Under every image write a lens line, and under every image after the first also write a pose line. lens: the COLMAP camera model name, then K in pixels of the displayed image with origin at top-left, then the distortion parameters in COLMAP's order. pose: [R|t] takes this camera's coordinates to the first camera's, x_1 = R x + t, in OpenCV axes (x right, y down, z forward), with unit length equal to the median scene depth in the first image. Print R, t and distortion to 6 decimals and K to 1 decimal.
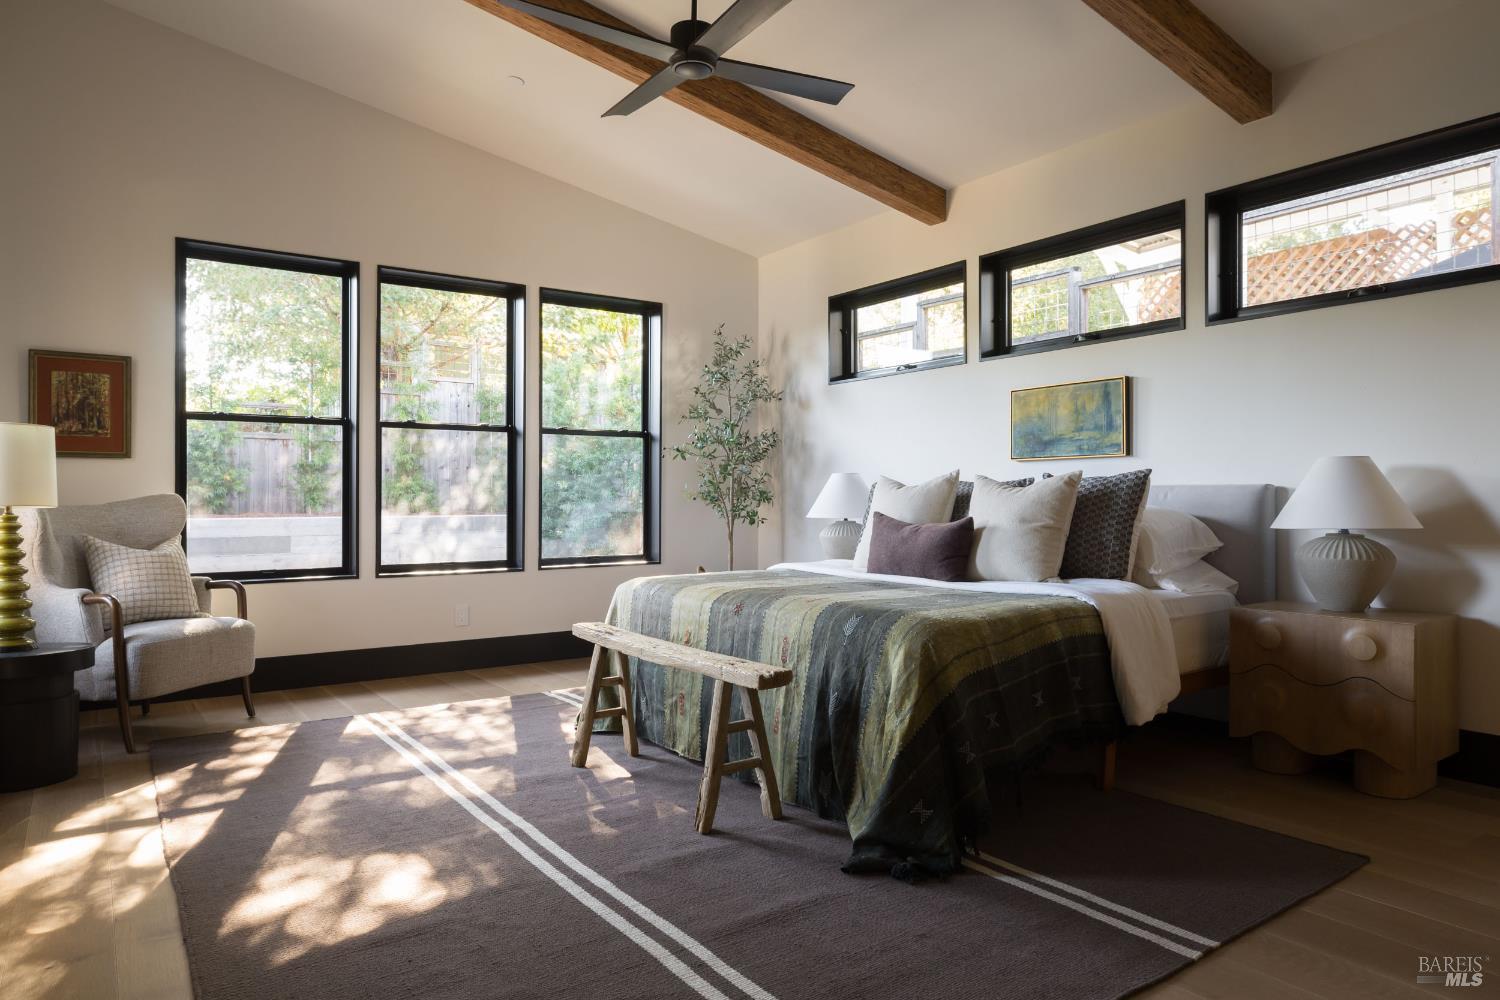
lens RADIAL K [[991.8, 0, 669.9], [0, 991.8, 501.7], [0, 0, 1]] dist [-0.003891, -0.000050]
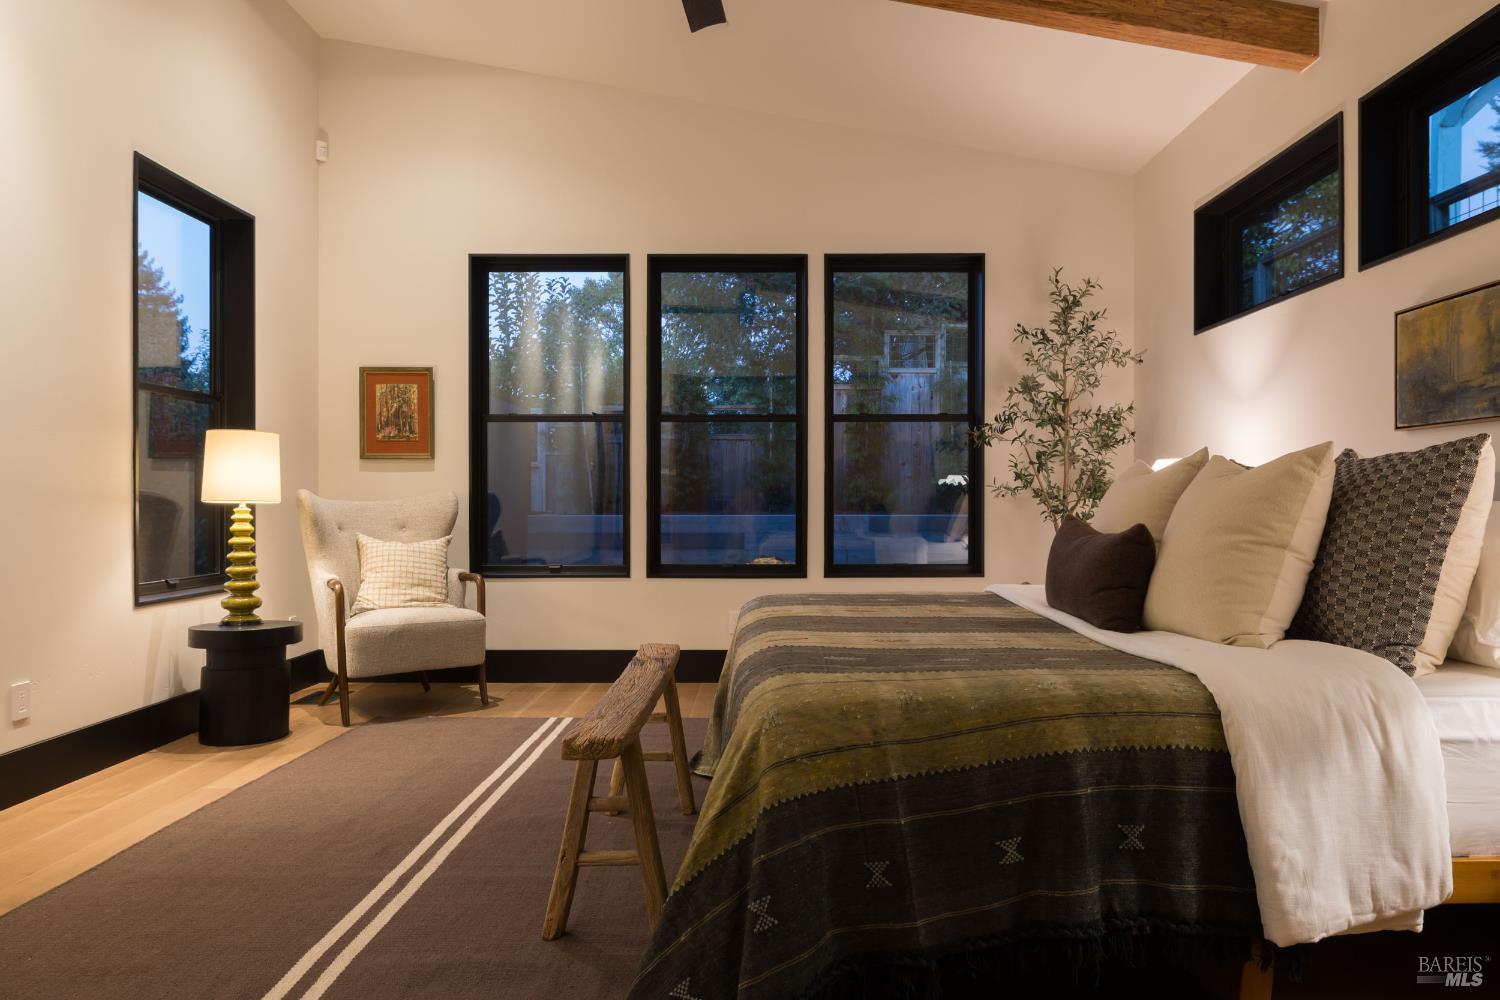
lens RADIAL K [[975.9, 0, 750.0], [0, 975.9, 500.0], [0, 0, 1]] dist [0.000543, -0.000964]
pose [[0.817155, 0.002964, -0.576411, 0.381066], [-0.004225, 0.999991, -0.000847, 0.001823], [0.576403, 0.003128, 0.817160, 0.314725]]
